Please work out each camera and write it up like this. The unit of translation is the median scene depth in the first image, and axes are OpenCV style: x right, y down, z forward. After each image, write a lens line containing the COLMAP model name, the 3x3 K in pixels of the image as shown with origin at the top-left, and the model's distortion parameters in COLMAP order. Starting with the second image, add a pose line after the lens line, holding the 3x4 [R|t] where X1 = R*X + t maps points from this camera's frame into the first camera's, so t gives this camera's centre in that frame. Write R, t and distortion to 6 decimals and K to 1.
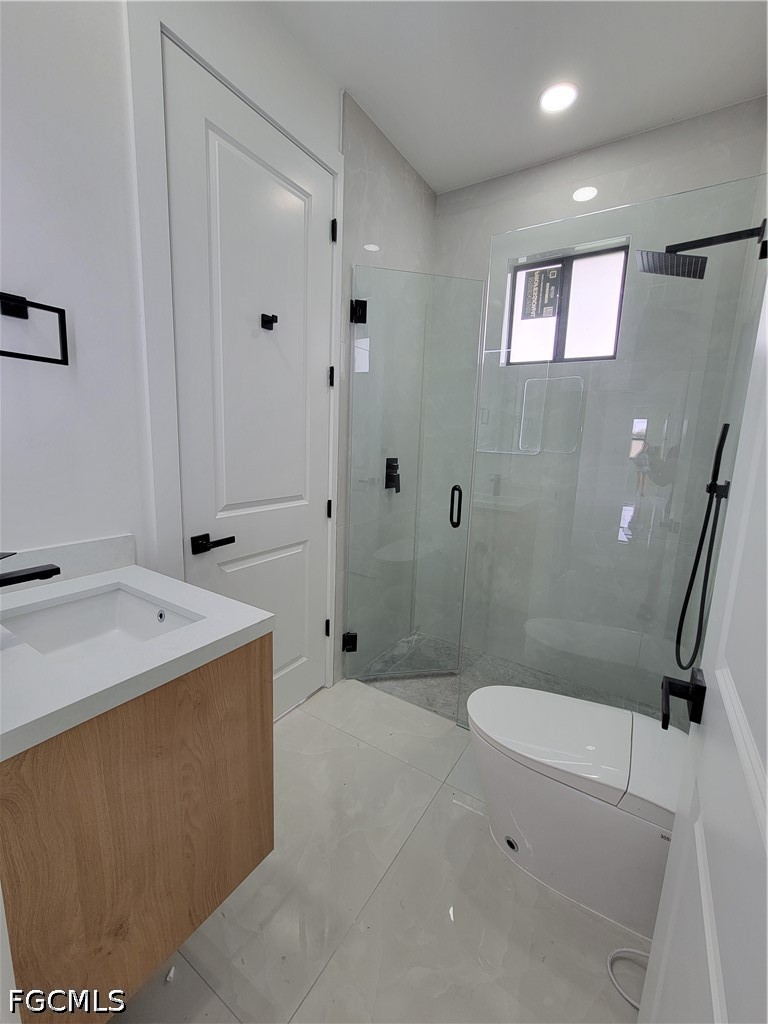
lens RADIAL K [[421.7, 0, 387.0], [0, 421.7, 511.7], [0, 0, 1]] dist [-0.004935, 0.000499]
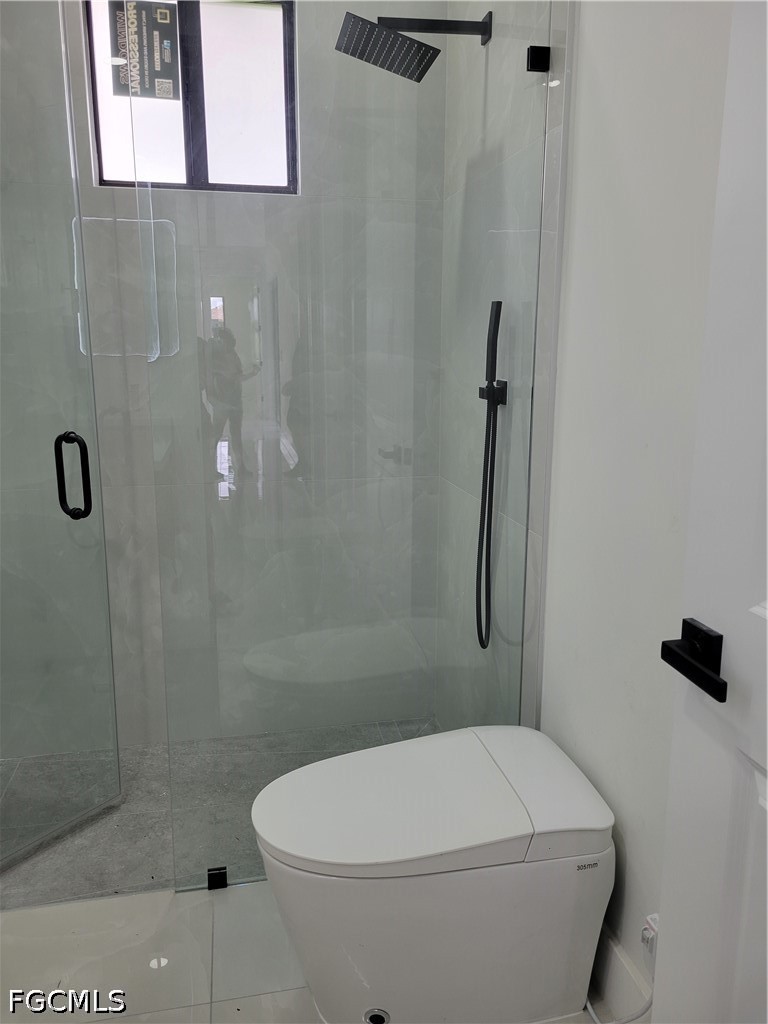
lens RADIAL K [[772.0, 0, 387.0], [0, 772.0, 507.5], [0, 0, 1]] dist [0.059088, -0.051234]
pose [[0.718811, -0.182749, 0.670756, -0.176350], [0.148100, 0.982937, 0.109093, -0.020406], [-0.679247, 0.020921, 0.733611, 0.093645]]
